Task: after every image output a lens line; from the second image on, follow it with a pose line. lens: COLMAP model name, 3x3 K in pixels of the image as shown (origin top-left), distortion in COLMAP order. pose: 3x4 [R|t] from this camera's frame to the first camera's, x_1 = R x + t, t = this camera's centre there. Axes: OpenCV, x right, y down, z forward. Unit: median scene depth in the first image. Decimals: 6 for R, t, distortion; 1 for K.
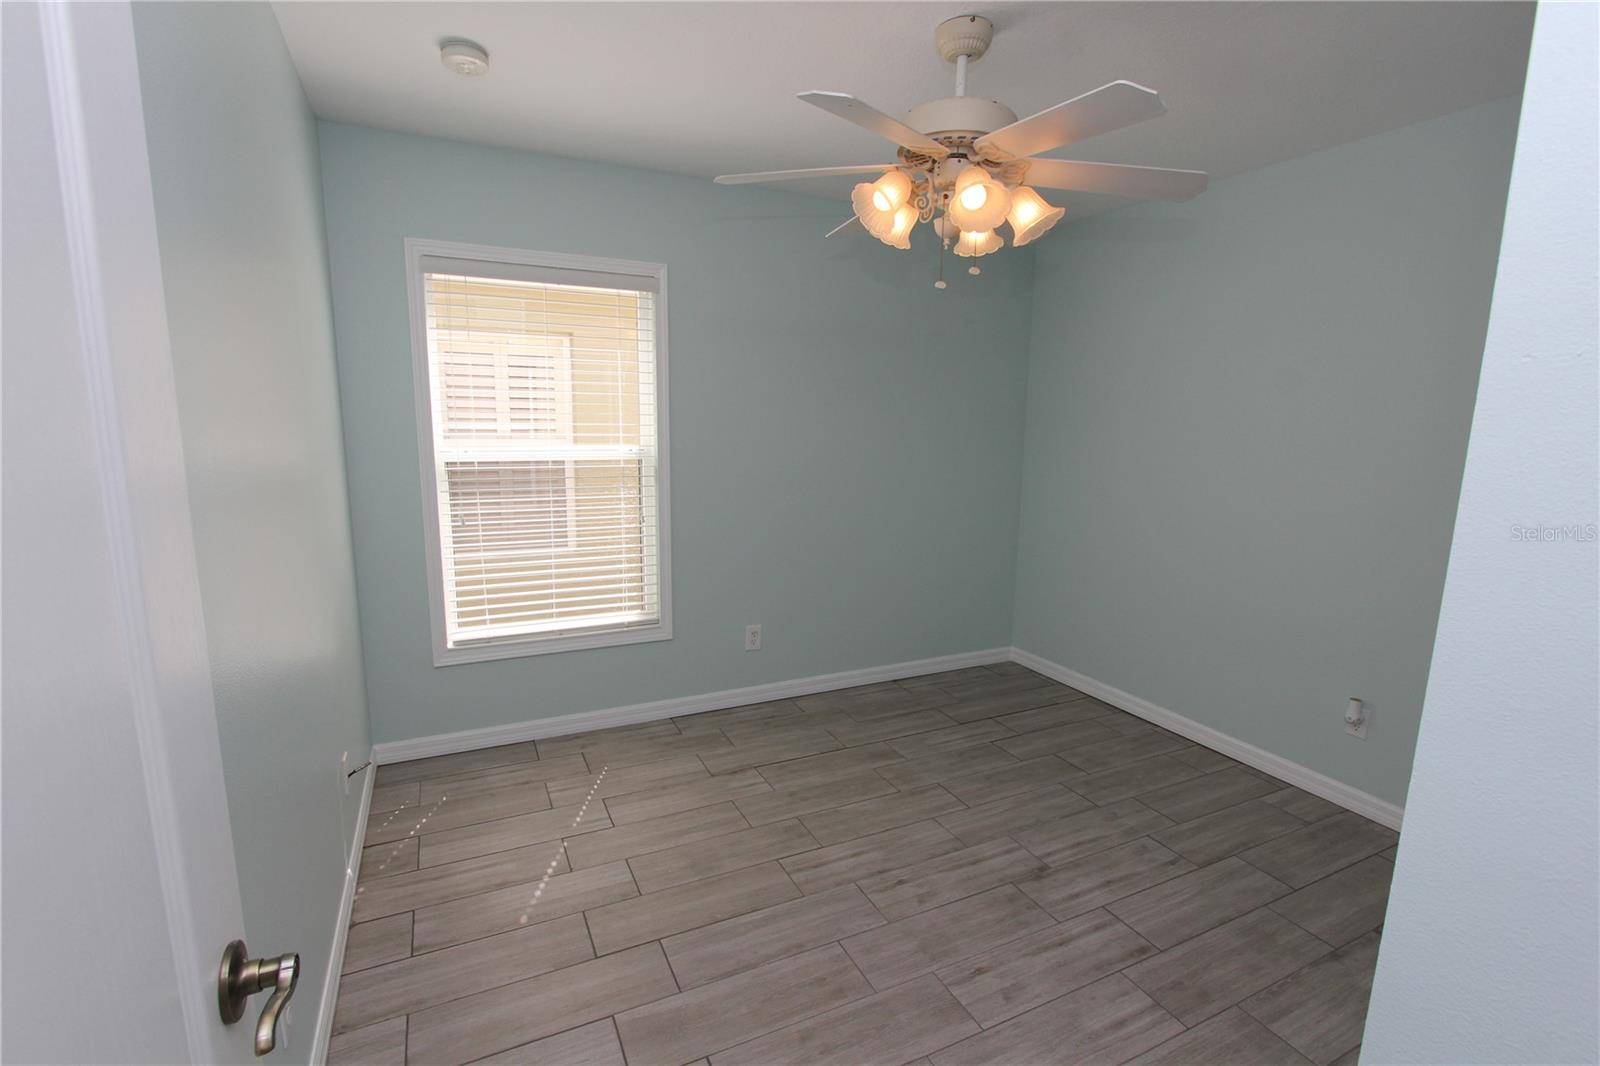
lens RADIAL K [[731.7, 0, 800.0], [0, 731.7, 534.5], [0, 0, 1]] dist [-0.021863, 0.004098]
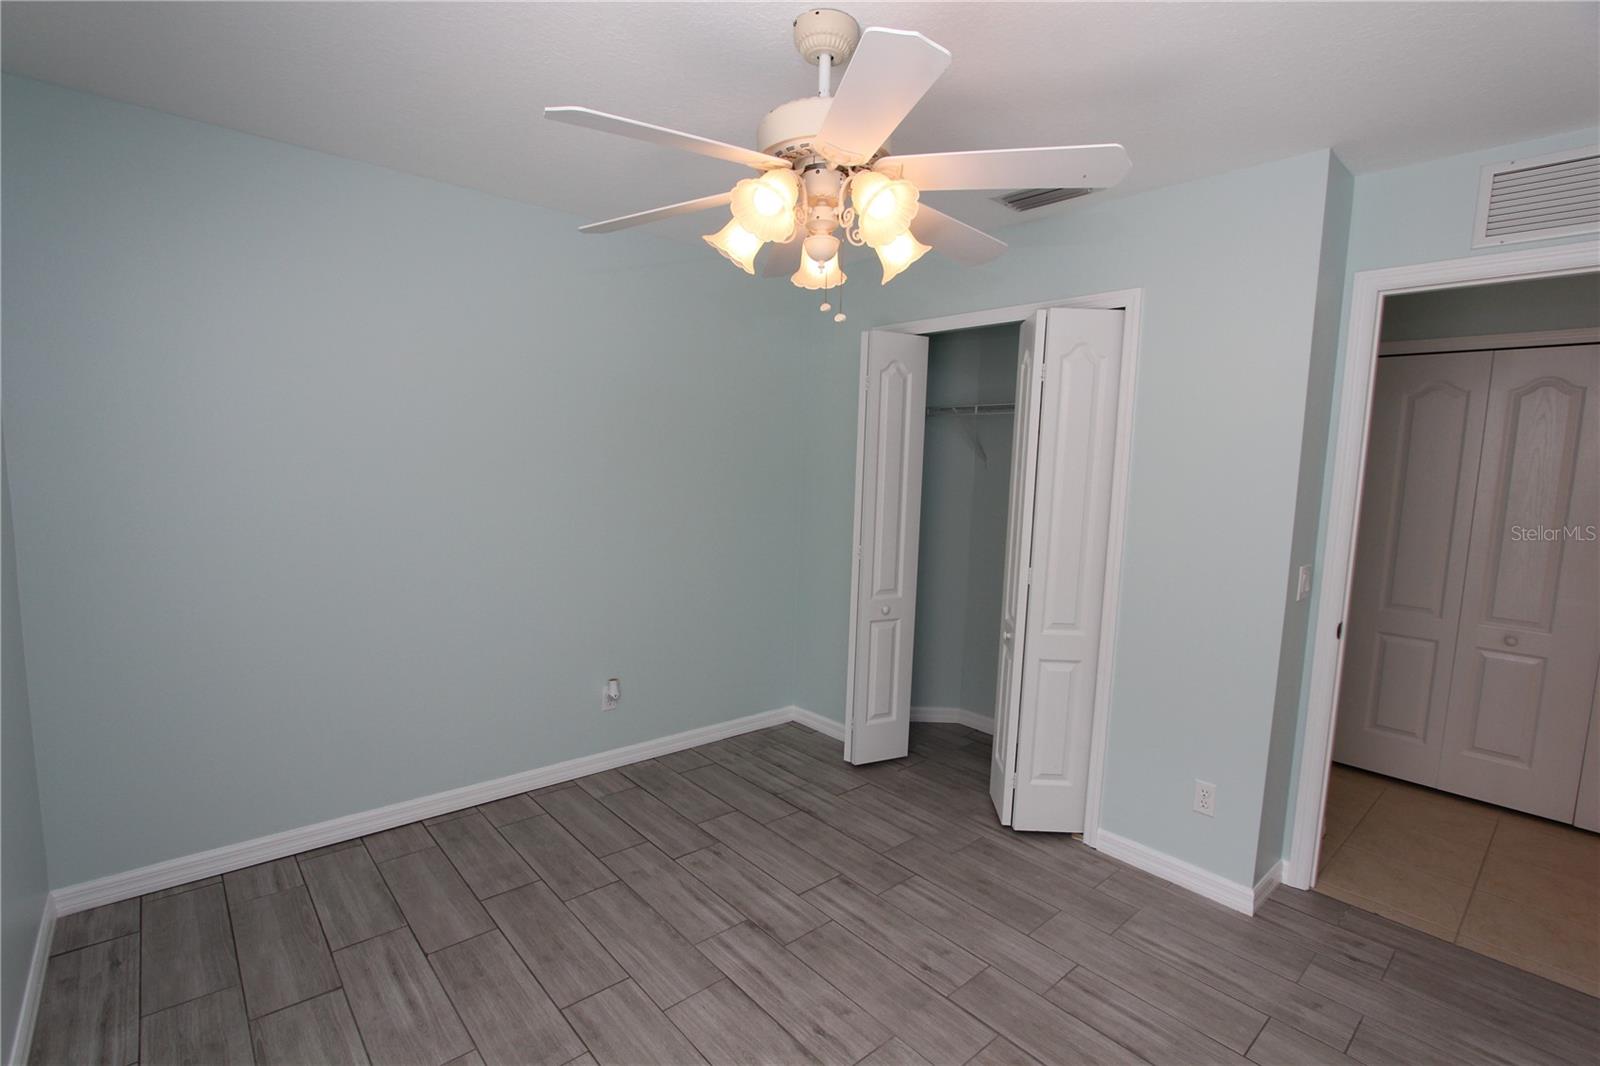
lens RADIAL K [[731.7, 0, 802.2], [0, 731.7, 531.9], [0, 0, 1]] dist [-0.021863, 0.004098]
pose [[-0.263092, -0.116103, 0.957759, -0.495049], [0.125371, 0.980200, 0.153262, -0.173580], [-0.956590, 0.160397, -0.243327, 0.974835]]
